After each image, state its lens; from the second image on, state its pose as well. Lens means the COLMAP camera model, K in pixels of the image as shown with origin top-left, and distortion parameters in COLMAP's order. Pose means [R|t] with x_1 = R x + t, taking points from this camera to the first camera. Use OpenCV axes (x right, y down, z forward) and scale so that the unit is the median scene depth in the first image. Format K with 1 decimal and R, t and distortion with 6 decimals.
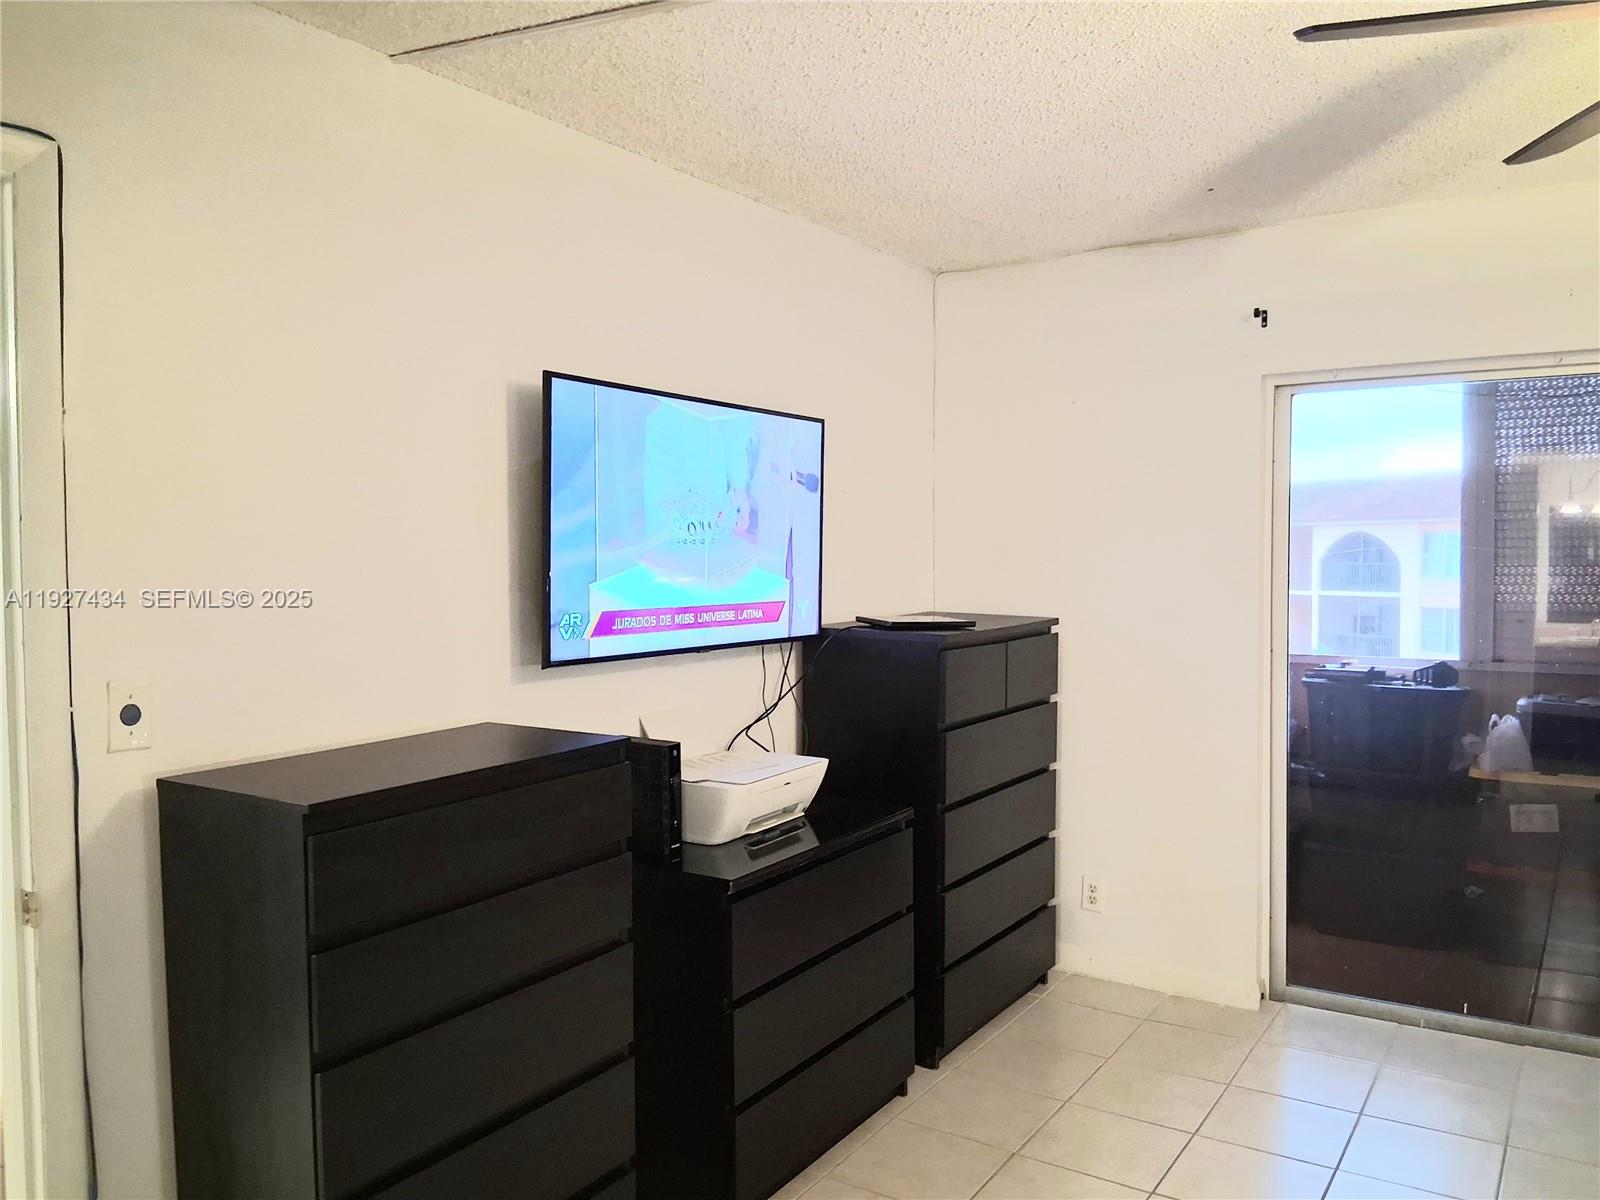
lens RADIAL K [[1223.8, 0, 796.6], [0, 1223.8, 596.0], [0, 0, 1]] dist [0.139837, -0.244628]
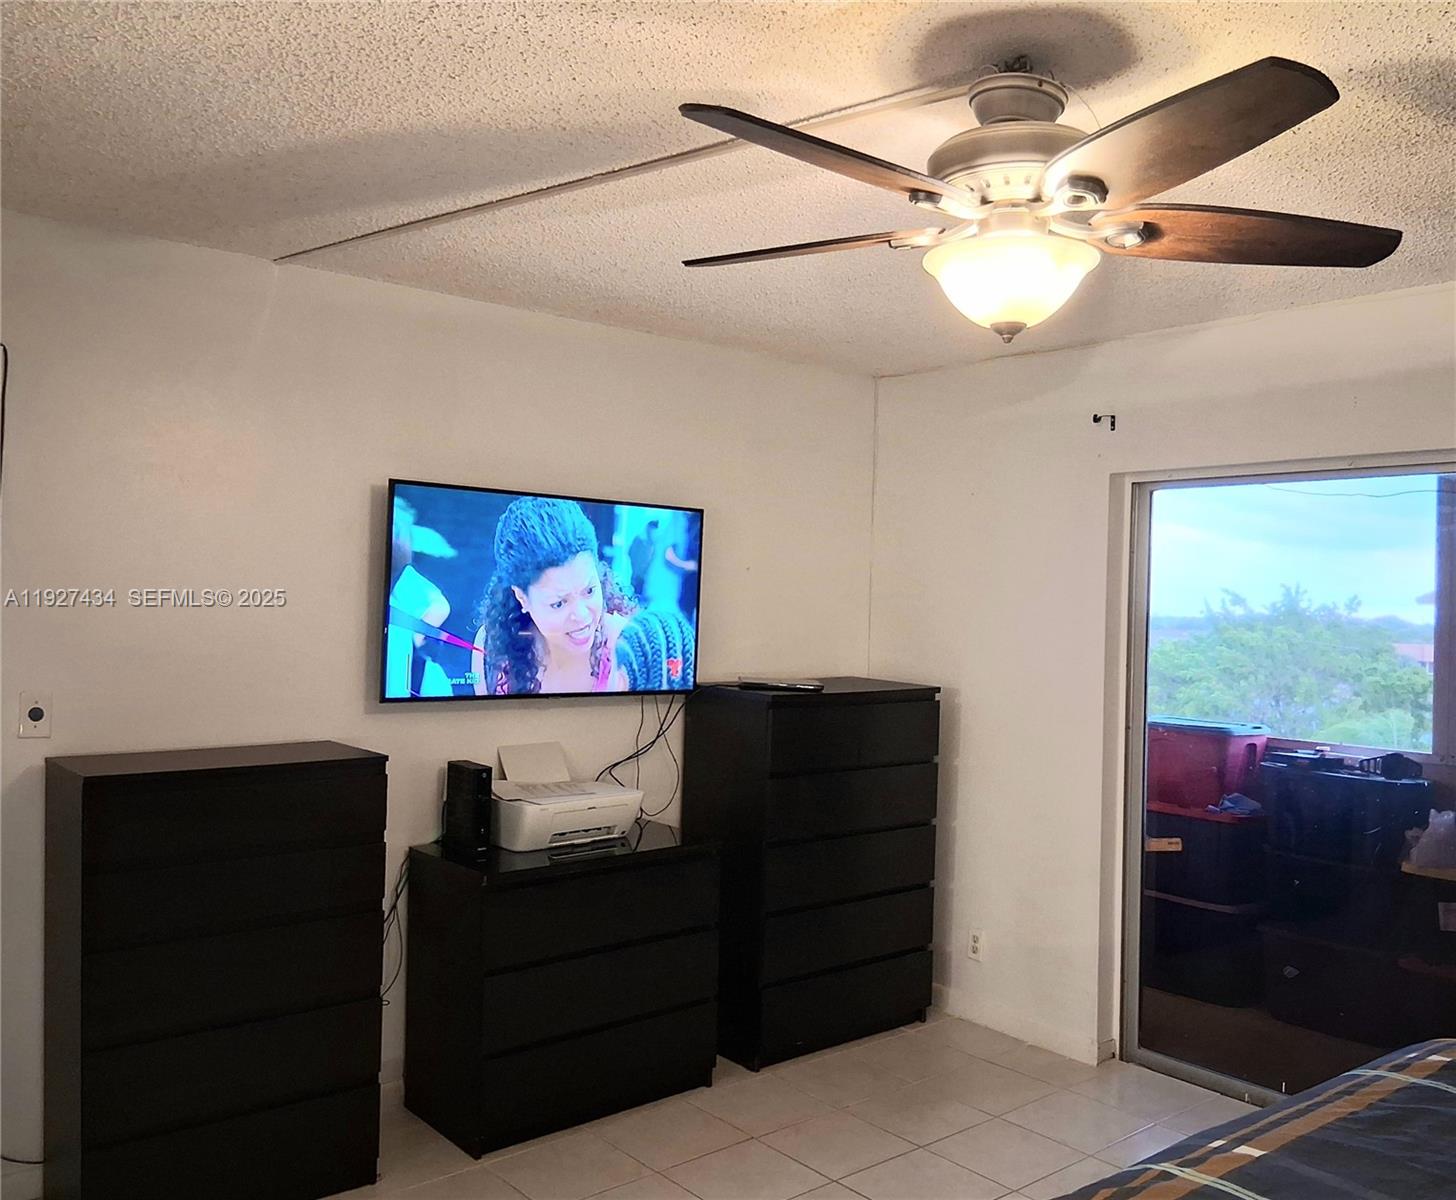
lens RADIAL K [[1258.0, 0, 797.0], [0, 1258.0, 593.2], [0, 0, 1]] dist [0.152561, -0.291065]
pose [[0.964574, 0.030232, -0.262073, 0.395987], [-0.042681, 0.998208, -0.041939, -0.013710], [0.260336, 0.051638, 0.964136, -0.140310]]
